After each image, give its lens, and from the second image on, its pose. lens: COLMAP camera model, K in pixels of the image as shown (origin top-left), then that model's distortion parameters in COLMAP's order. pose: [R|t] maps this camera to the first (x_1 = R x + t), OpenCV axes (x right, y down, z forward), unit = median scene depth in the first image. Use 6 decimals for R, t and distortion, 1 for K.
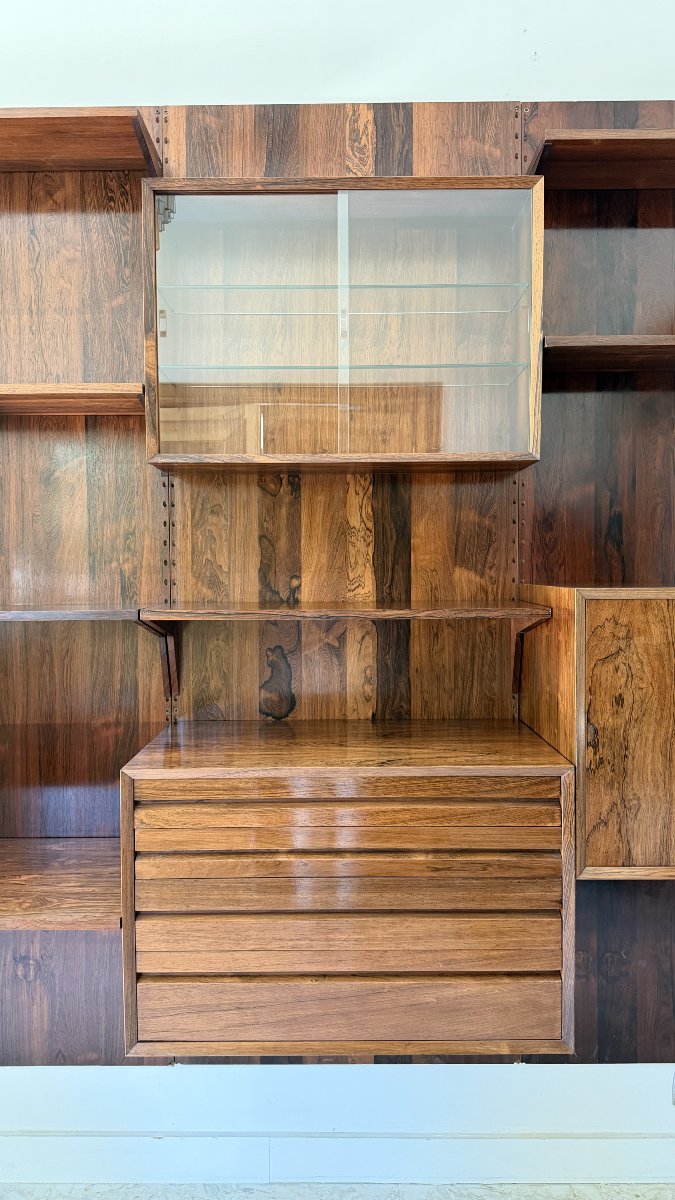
lens RADIAL K [[831.1, 0, 337.5], [0, 831.1, 600.0], [0, 0, 1]] dist [0.103848, -0.135312]
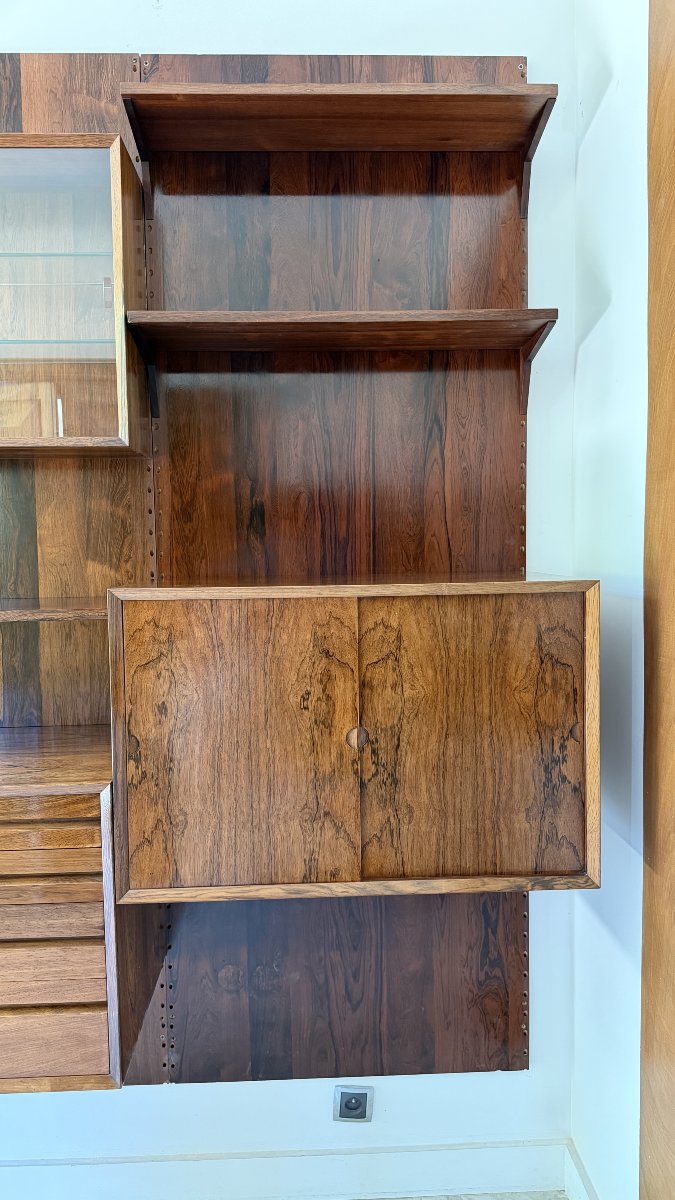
lens RADIAL K [[840.3, 0, 336.6], [0, 840.3, 597.9], [0, 0, 1]] dist [0.107192, -0.151571]
pose [[0.999033, -0.010641, 0.042662, 0.379747], [0.009658, 0.999684, 0.023187, -0.017714], [-0.042896, -0.022753, 0.998820, 0.050581]]
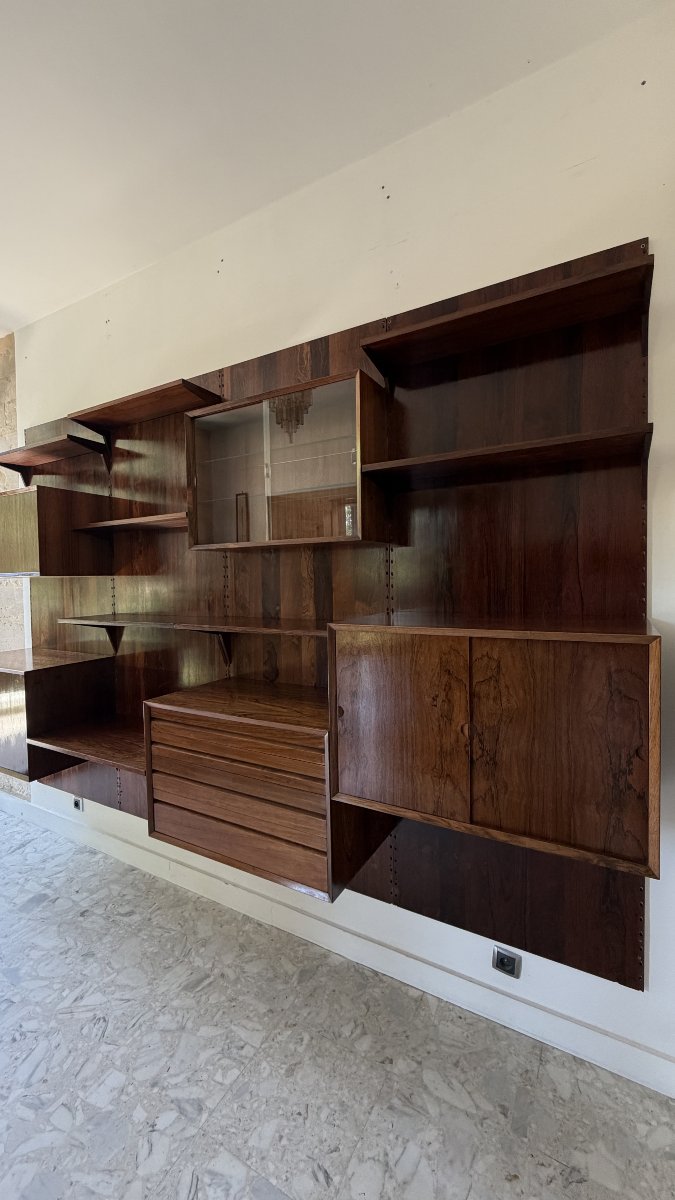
lens RADIAL K [[480.2, 0, 335.7], [0, 480.2, 592.4], [0, 0, 1]] dist [-0.000806, 0.000419]
pose [[0.872616, 0.007608, -0.488347, 0.581940], [-0.006618, 0.999971, 0.003753, -0.060670], [0.488362, -0.000043, 0.872641, 0.142931]]
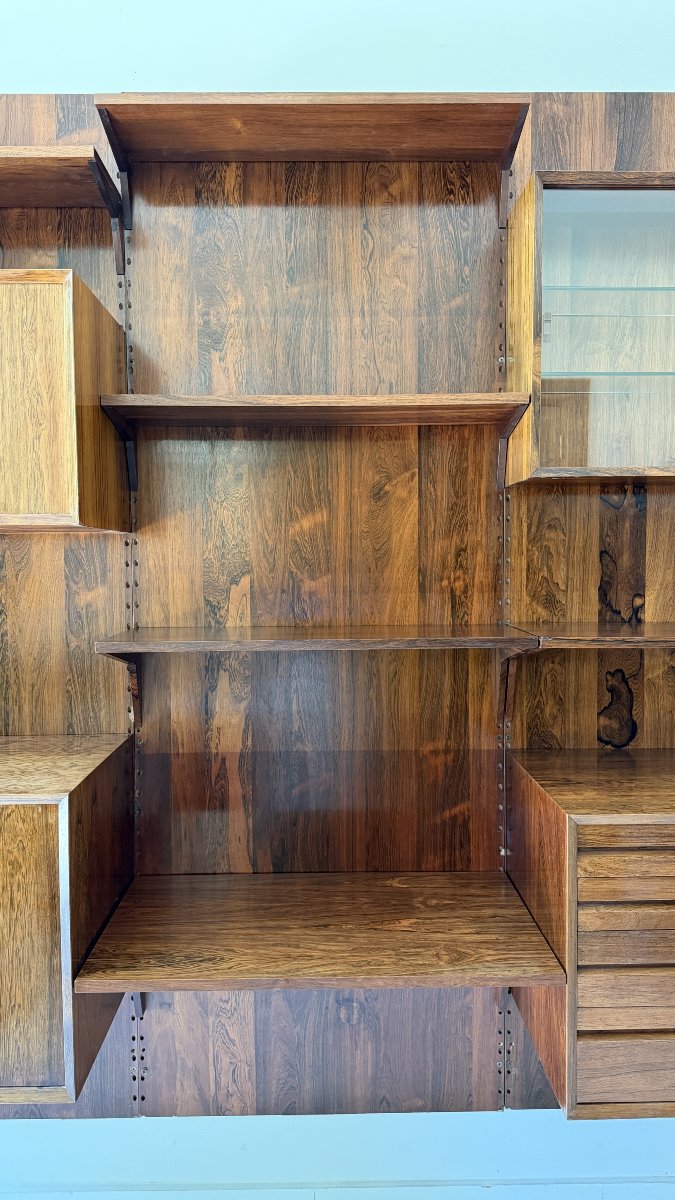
lens RADIAL K [[840.3, 0, 336.6], [0, 840.3, 597.9], [0, 0, 1]] dist [0.107192, -0.151571]
pose [[0.999502, -0.001956, 0.031488, -0.424607], [0.001575, 0.999926, 0.012100, -0.037770], [-0.031509, -0.012045, 0.999431, 0.057417]]
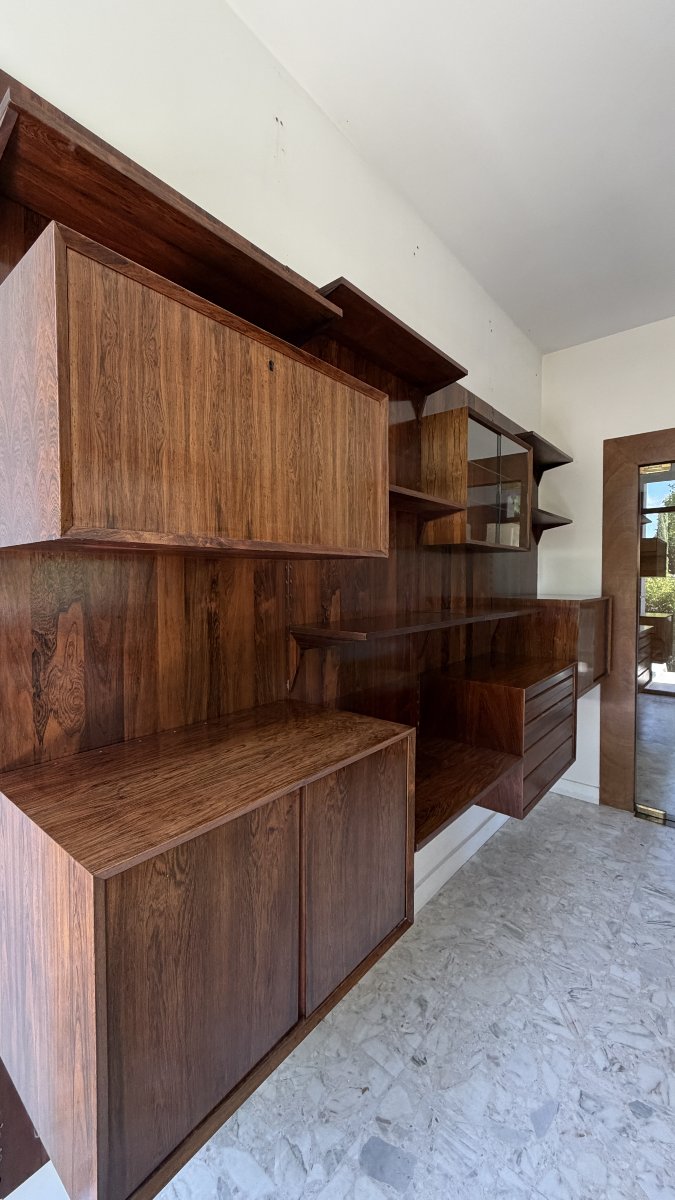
lens RADIAL K [[480.2, 0, 335.7], [0, 480.2, 592.4], [0, 0, 1]] dist [-0.000806, 0.000419]
pose [[0.638305, -0.012479, 0.769683, -1.177904], [0.020187, 0.999796, -0.000531, -0.046451], [-0.769519, 0.015877, 0.638426, 0.446628]]
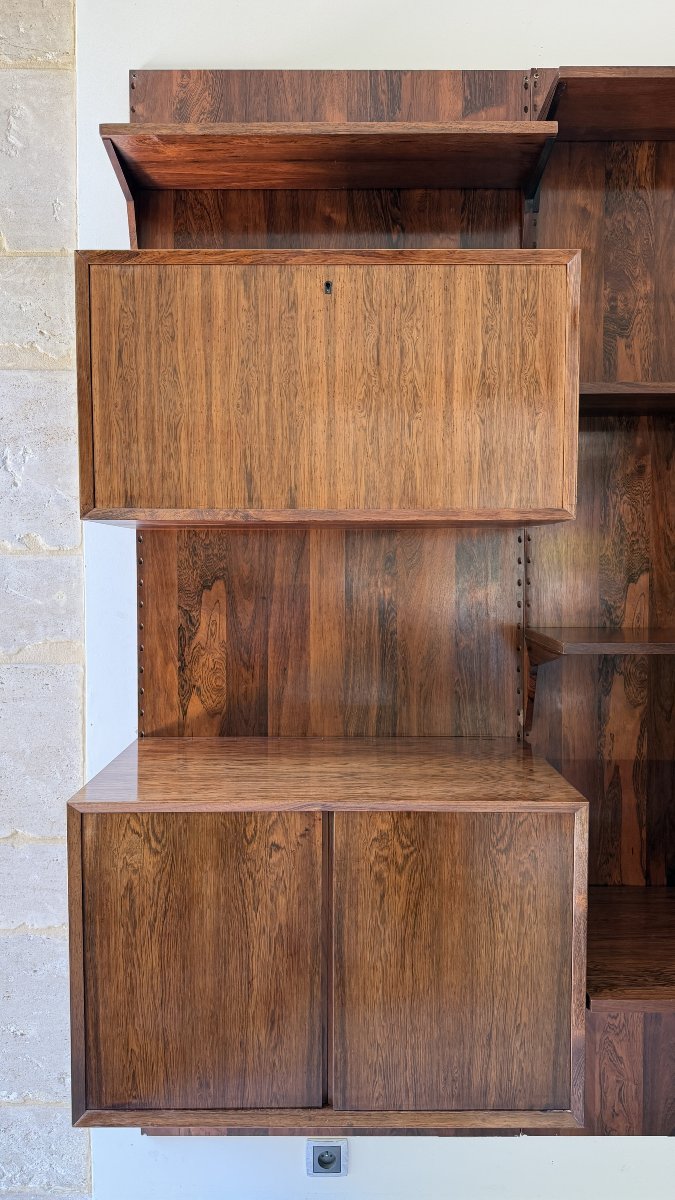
lens RADIAL K [[831.1, 0, 337.5], [0, 831.1, 600.0], [0, 0, 1]] dist [0.103848, -0.135312]
pose [[0.999931, 0.007935, 0.008683, -0.831698], [-0.008061, 0.999861, 0.014612, -0.034208], [-0.008565, -0.014681, 0.999856, 0.111946]]
